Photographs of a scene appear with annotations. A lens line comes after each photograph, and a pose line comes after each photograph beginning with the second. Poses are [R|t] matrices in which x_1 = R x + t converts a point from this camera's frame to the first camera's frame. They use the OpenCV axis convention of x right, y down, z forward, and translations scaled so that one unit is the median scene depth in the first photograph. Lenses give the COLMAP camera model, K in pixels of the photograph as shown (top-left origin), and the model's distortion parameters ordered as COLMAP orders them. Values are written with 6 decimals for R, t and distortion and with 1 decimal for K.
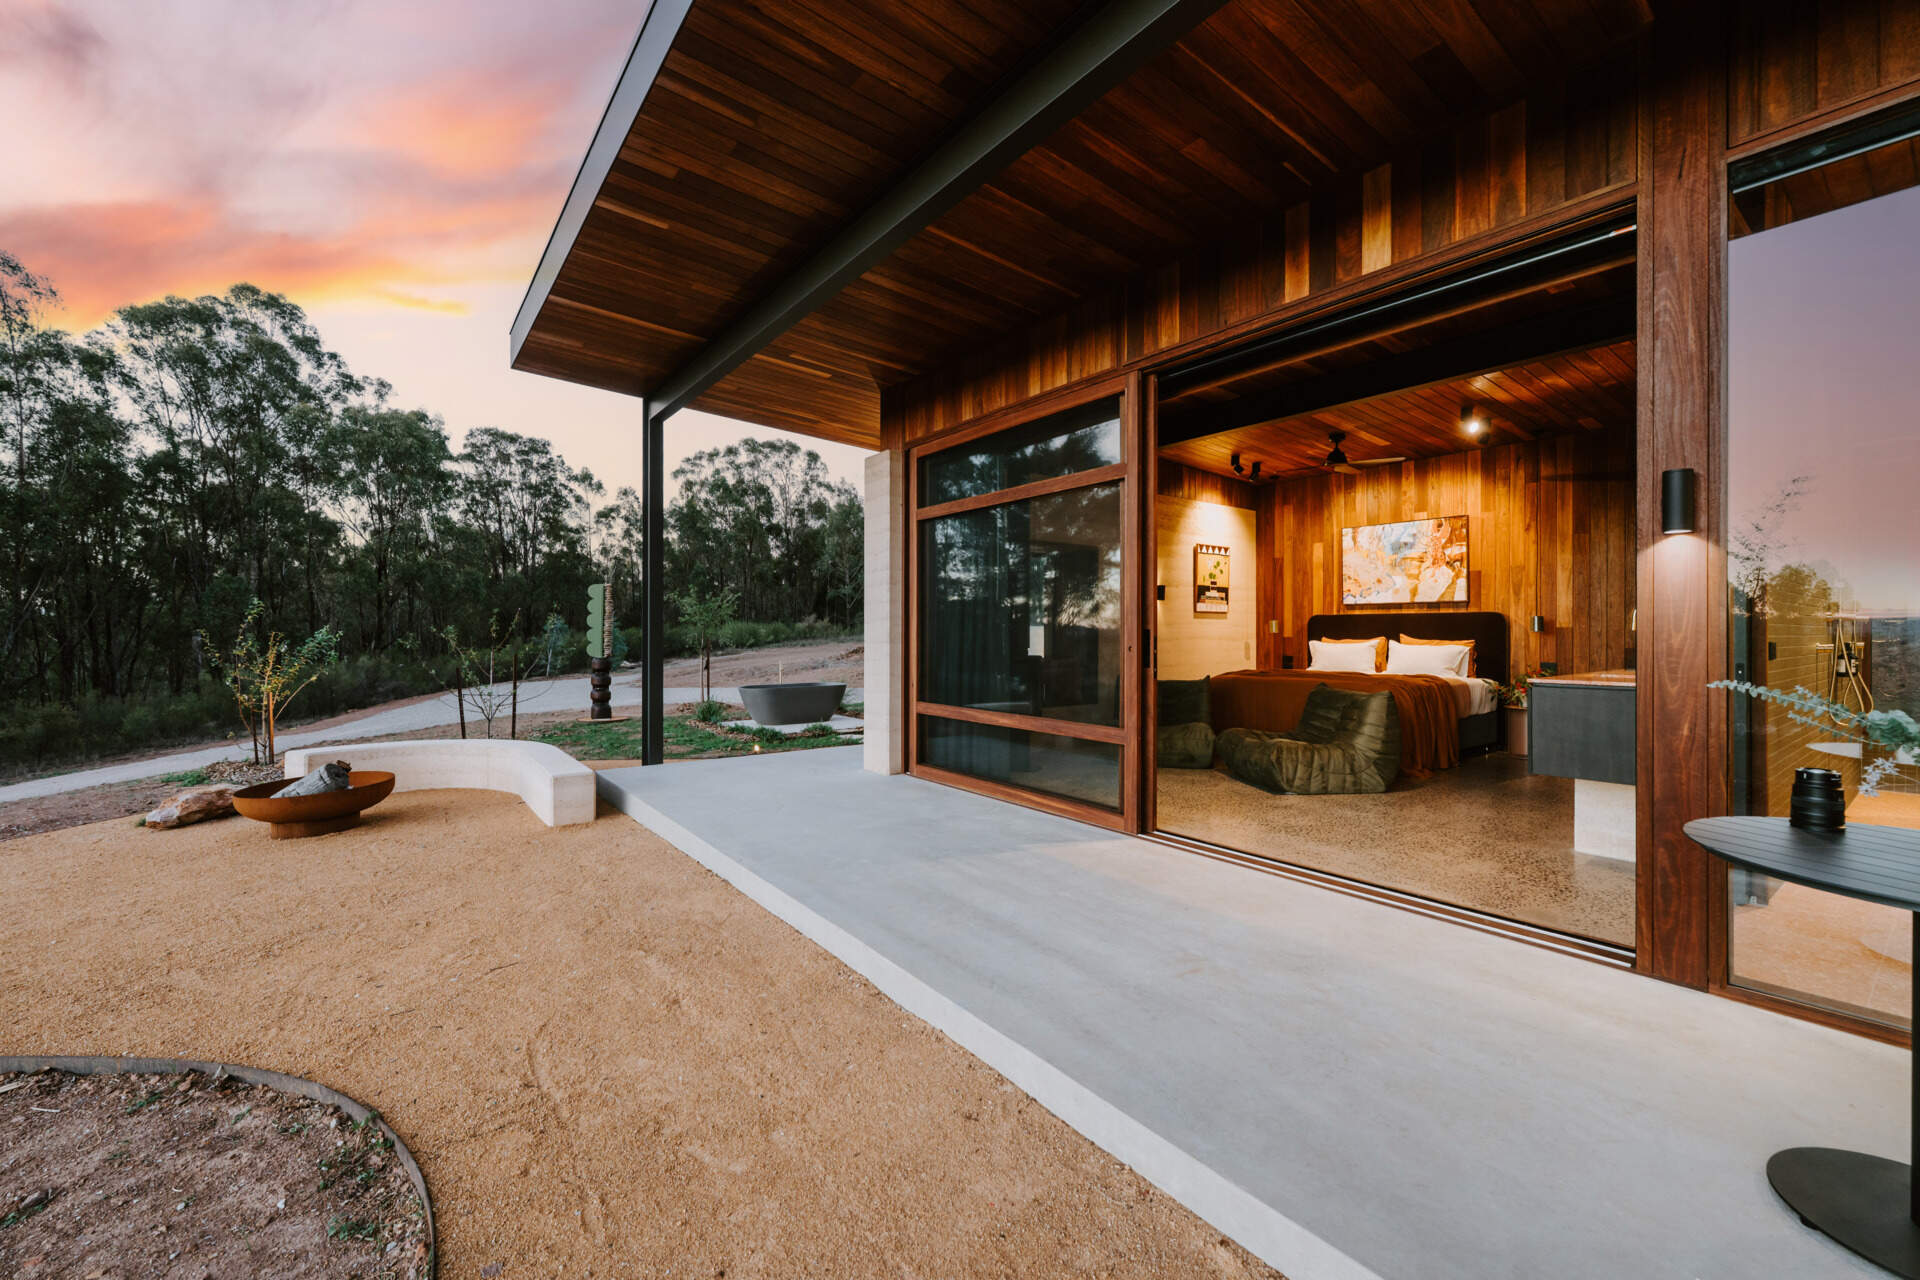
lens RADIAL K [[774.8, 0, 958.1], [0, 774.8, 624.0], [0, 0, 1]] dist [-0.000817, -0.000091]
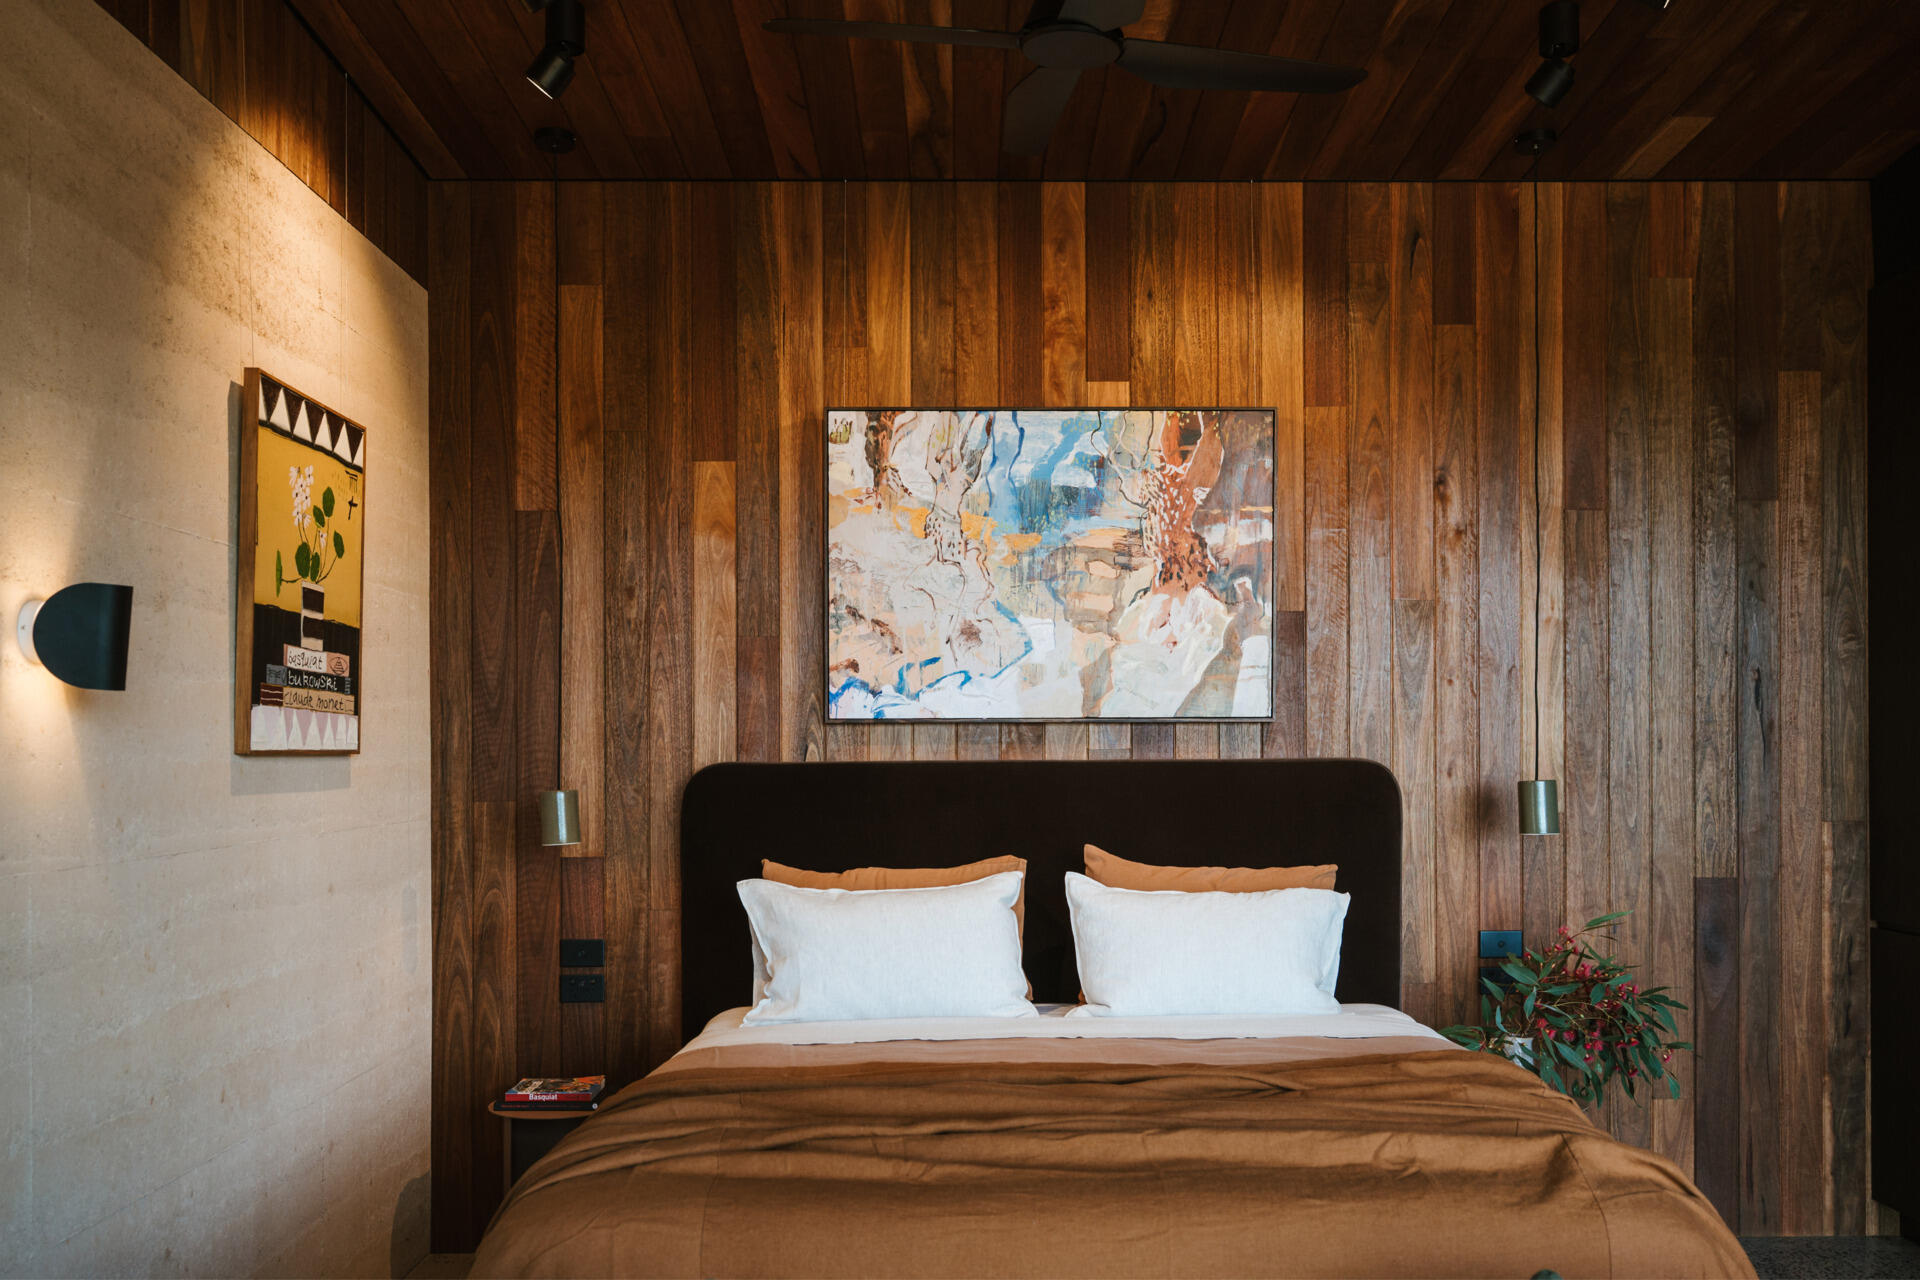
lens RADIAL K [[1653.9, 0, 993.0], [0, 1653.9, 745.0], [0, 0, 1]] dist [-0.006181, 0.000003]
pose [[0.586412, -0.004175, 0.810002, 0.108024], [-0.002976, 0.999969, 0.007309, -0.022444], [-0.810007, -0.006697, 0.586382, 0.675033]]
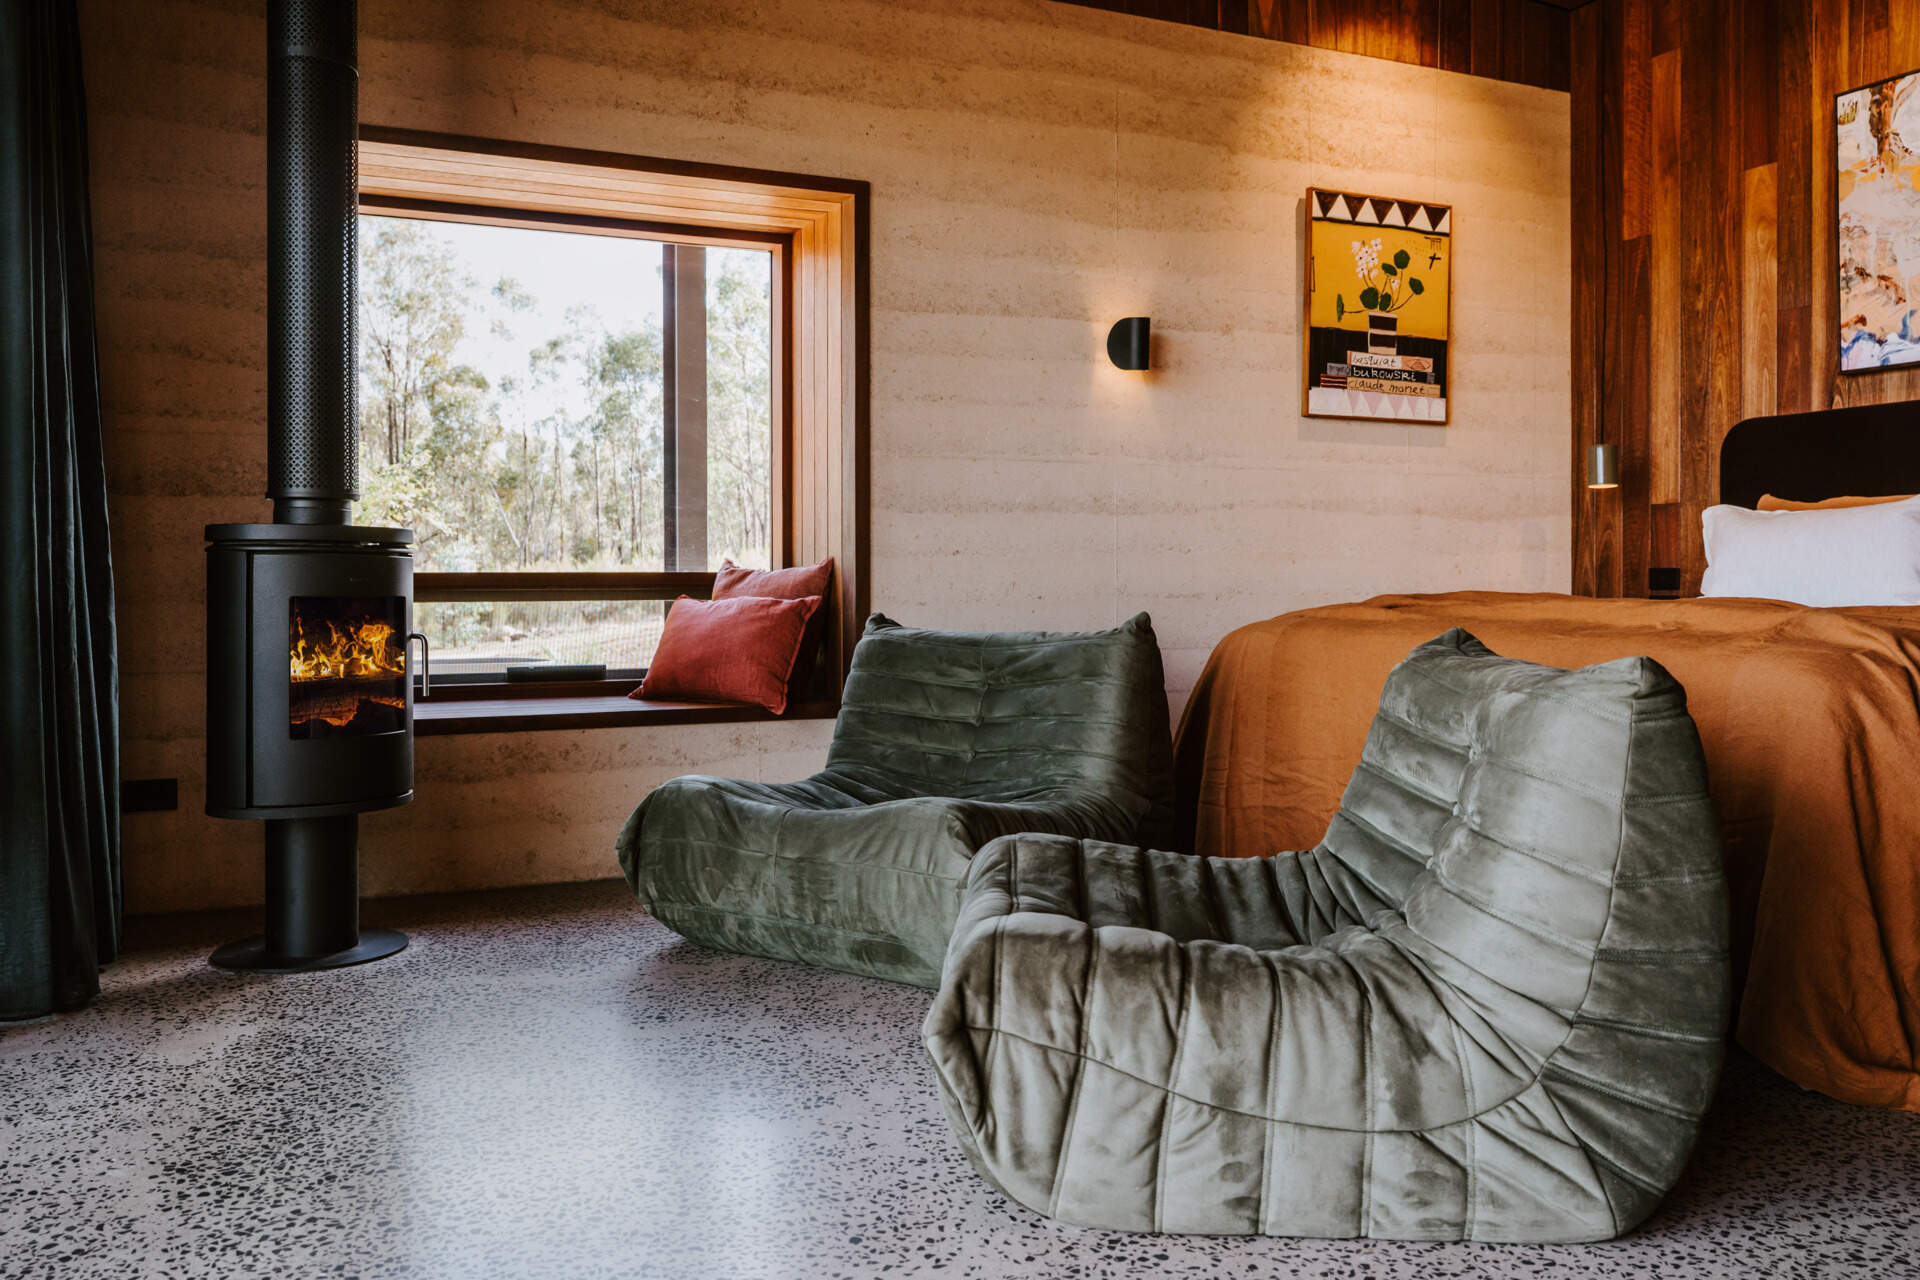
lens RADIAL K [[1491.7, 0, 948.4], [0, 1491.7, 571.0], [0, 0, 1]] dist [-0.011070, 0.000685]
pose [[0.978208, -0.007577, -0.207491, 0.305004], [0.010817, 0.999837, 0.014485, 0.035155], [0.207347, -0.016414, 0.978130, 0.429876]]
